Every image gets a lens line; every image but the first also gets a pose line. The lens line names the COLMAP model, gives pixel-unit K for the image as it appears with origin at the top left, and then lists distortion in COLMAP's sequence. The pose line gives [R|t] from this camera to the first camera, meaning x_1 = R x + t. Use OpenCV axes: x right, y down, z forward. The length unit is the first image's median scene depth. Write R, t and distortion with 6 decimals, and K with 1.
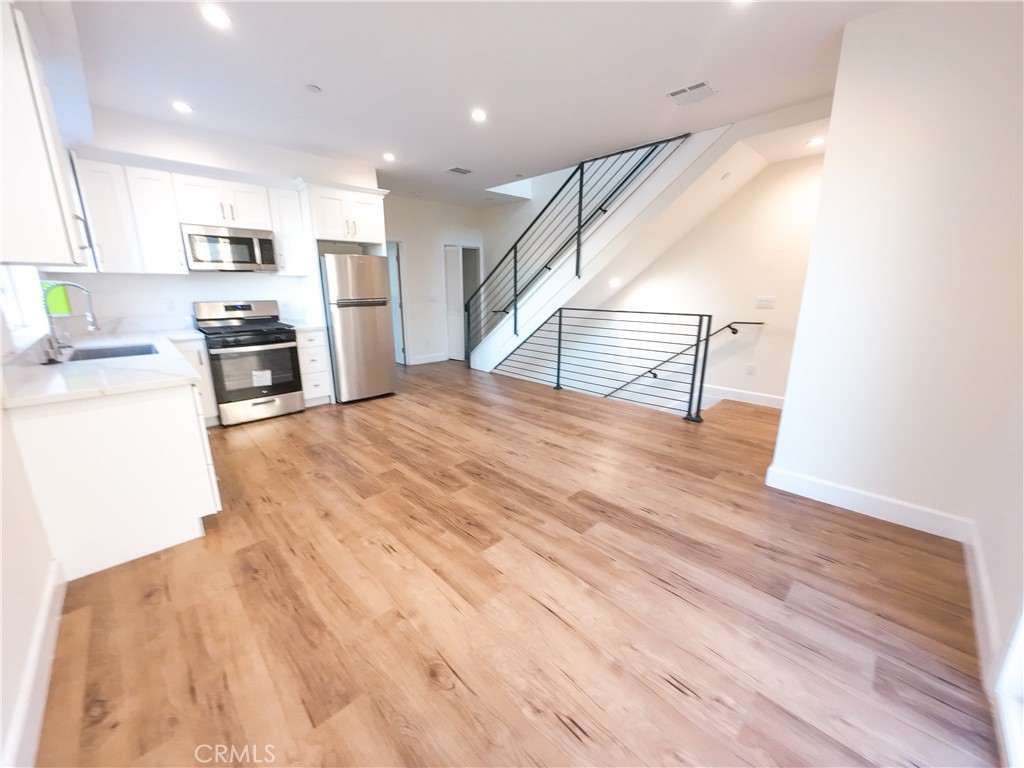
lens RADIAL K [[395.5, 0, 516.4], [0, 395.5, 383.2], [0, 0, 1]] dist [-0.002169, -0.000012]
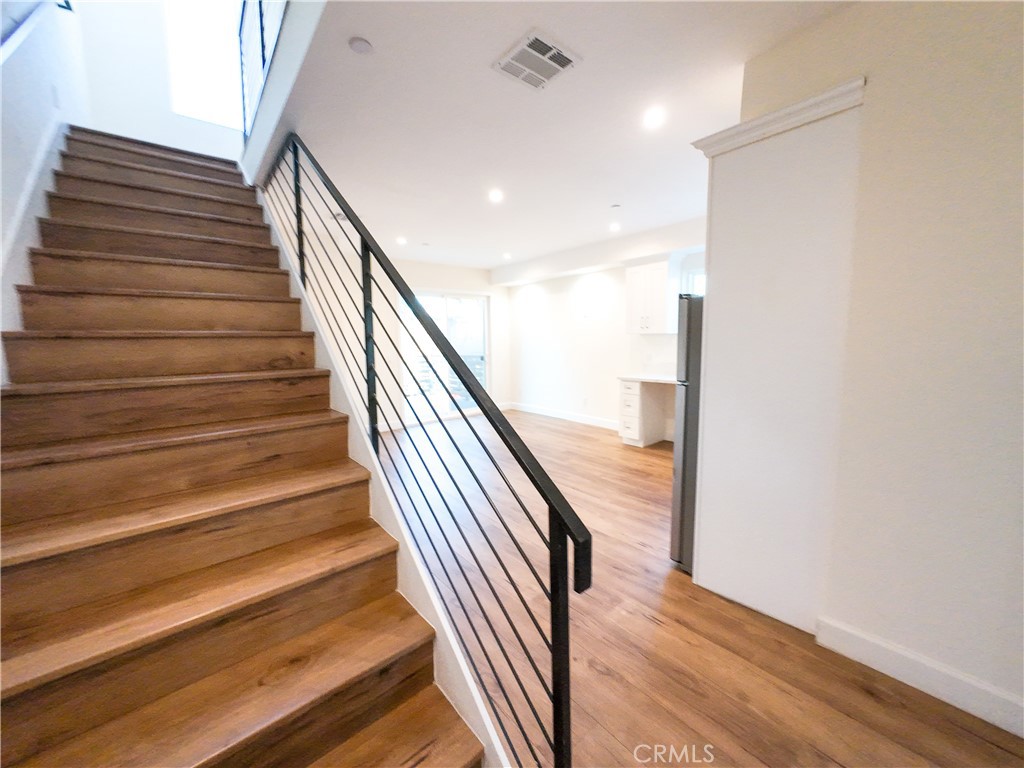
lens RADIAL K [[395.5, 0, 517.6], [0, 395.5, 379.3], [0, 0, 1]] dist [-0.002169, -0.000012]
pose [[-0.996642, 0.008617, 0.081431, -0.264557], [0.036332, 0.937736, 0.345442, -0.620669], [-0.073384, 0.347241, -0.934900, 2.372335]]
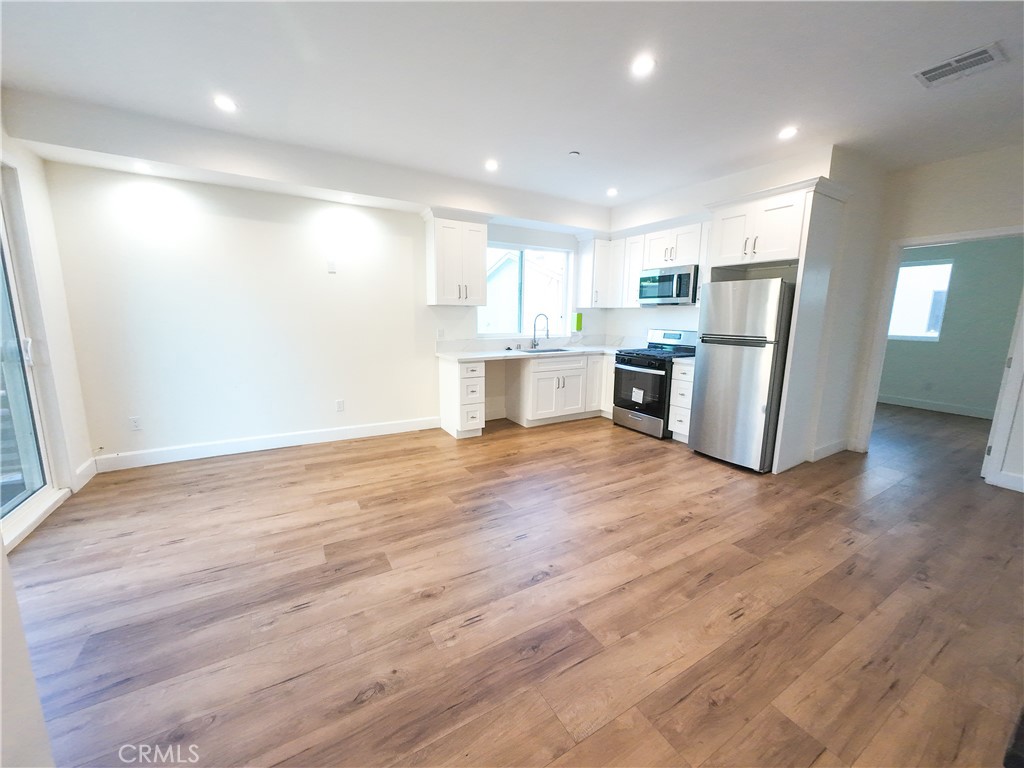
lens RADIAL K [[395.5, 0, 508.6], [0, 395.5, 382.9], [0, 0, 1]] dist [-0.002169, -0.000012]
pose [[-0.247561, 0.164928, -0.954732, 0.736140], [-0.247105, 0.942069, 0.226815, -0.292337], [0.936831, 0.292069, -0.192465, 1.160728]]
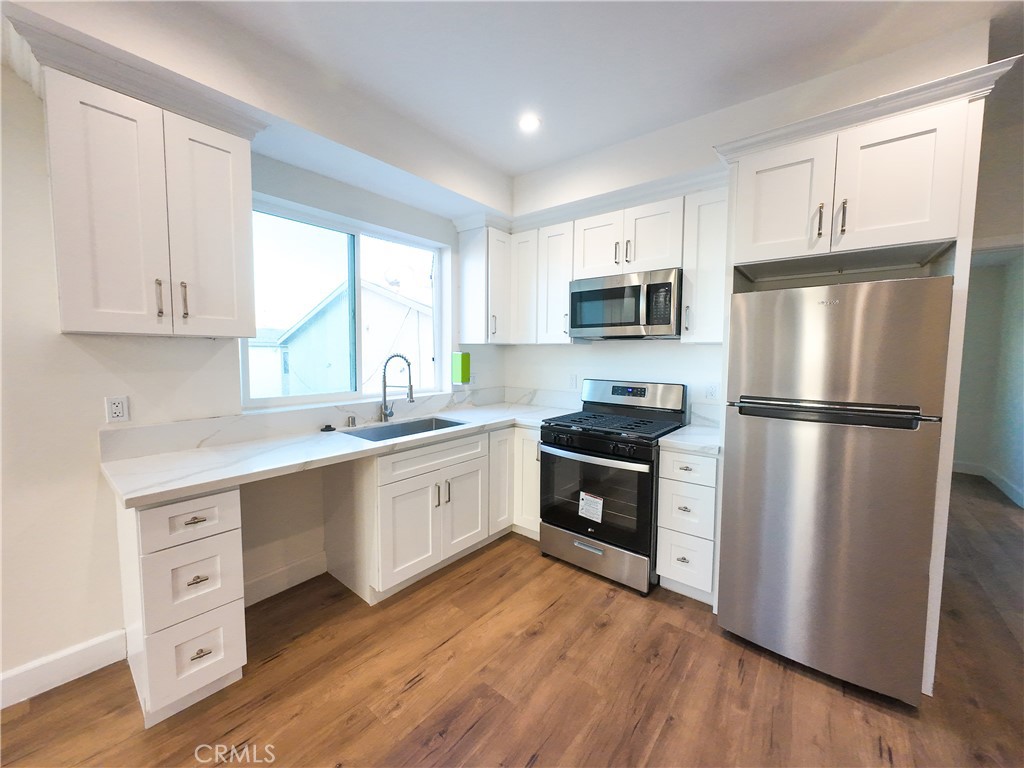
lens RADIAL K [[395.5, 0, 509.6], [0, 395.5, 378.7], [0, 0, 1]] dist [-0.002169, -0.000012]
pose [[0.103725, 0.068228, -0.992263, -0.088255], [-0.250840, 0.967190, 0.040283, -0.267266], [0.962455, 0.244721, 0.117436, 1.027107]]
